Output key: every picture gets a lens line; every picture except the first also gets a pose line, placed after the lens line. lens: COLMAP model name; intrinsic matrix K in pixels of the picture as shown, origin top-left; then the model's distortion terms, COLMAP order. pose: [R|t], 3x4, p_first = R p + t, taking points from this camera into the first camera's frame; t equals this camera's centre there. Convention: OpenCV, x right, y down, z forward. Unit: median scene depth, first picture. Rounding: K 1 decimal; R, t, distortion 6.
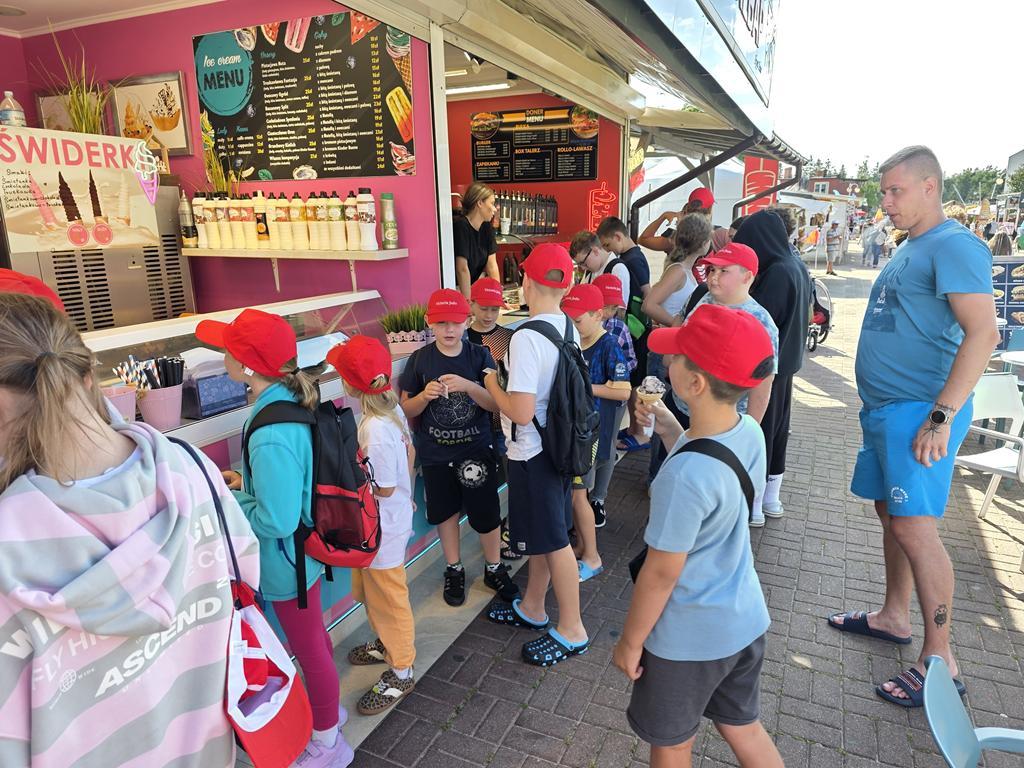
lens RADIAL K [[674.1, 0, 514.9], [0, 674.1, 388.8], [0, 0, 1]] dist [0.029866, -0.034840]
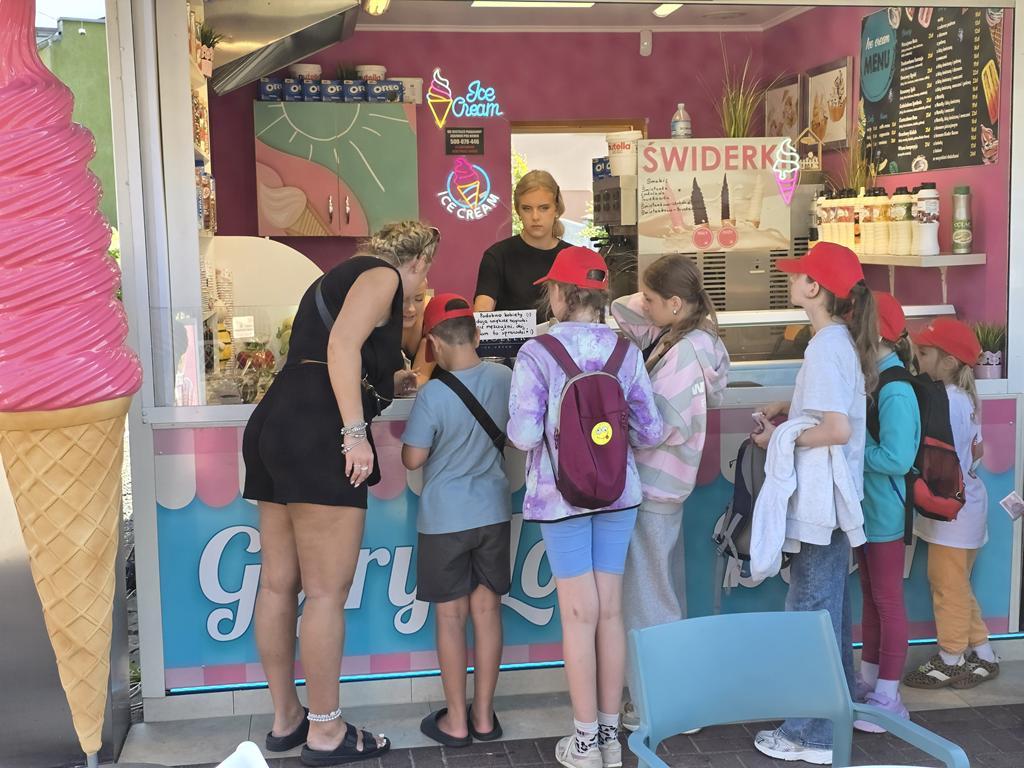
lens RADIAL K [[1400.3, 0, 542.7], [0, 1400.3, 386.8], [0, 0, 1]] dist [0.231467, -0.694209]
pose [[0.556868, 0.091221, -0.825576, 0.916847], [-0.190599, 0.981462, -0.020118, 0.074758], [0.808437, 0.168557, 0.563932, -0.320365]]
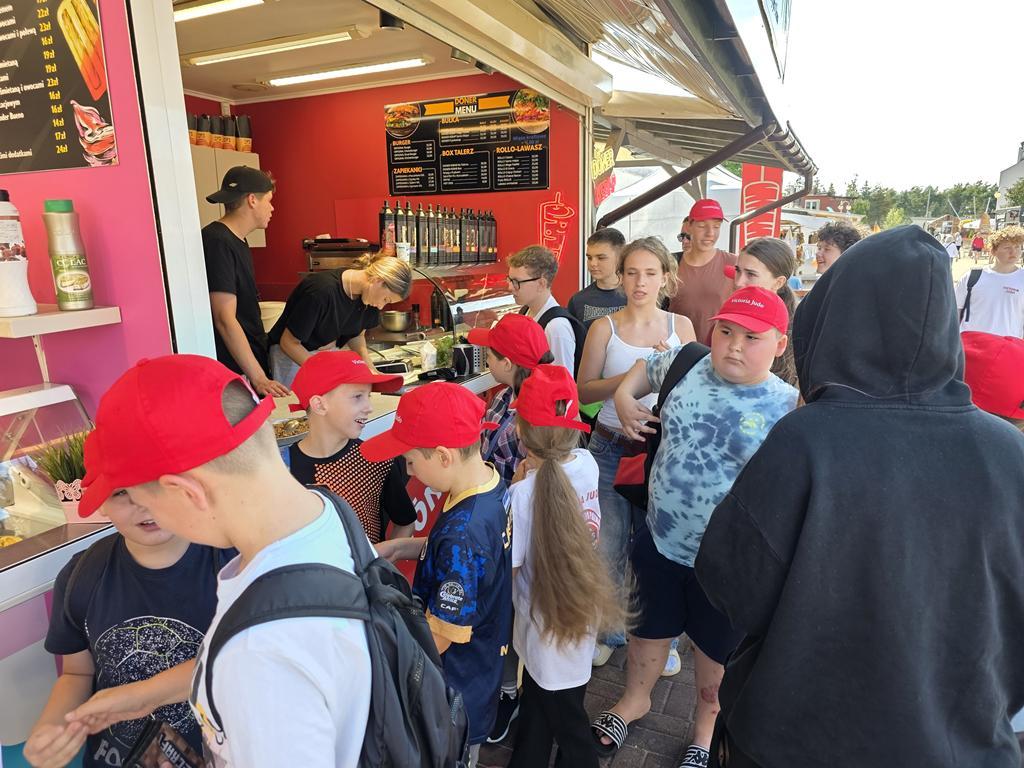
lens RADIAL K [[670.3, 0, 500.2], [0, 670.3, 384.8], [0, 0, 1]] dist [0.031436, -0.026704]
pose [[0.999898, -0.004824, -0.013430, 0.136133], [0.004396, 0.999487, -0.031736, -0.127874], [0.013577, 0.031674, 0.999406, 0.479687]]
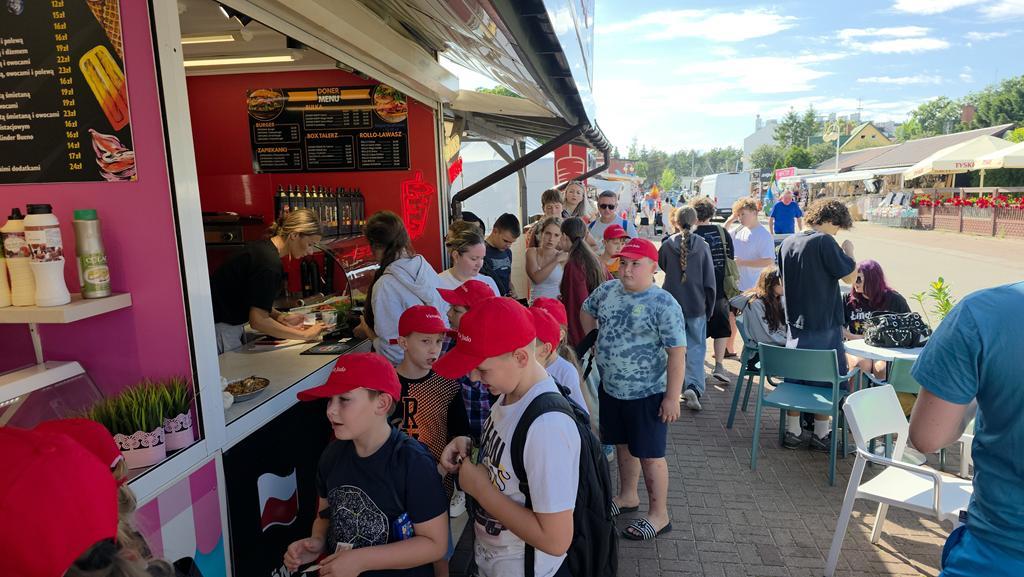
lens RADIAL K [[673.0, 0, 519.7], [0, 673.0, 291.9], [0, 0, 1]] dist [0.073769, -0.069681]
pose [[0.957866, -0.056210, 0.281663, 0.009106], [0.084921, 0.992244, -0.090778, -0.117858], [-0.274375, 0.110872, 0.955210, 0.285929]]
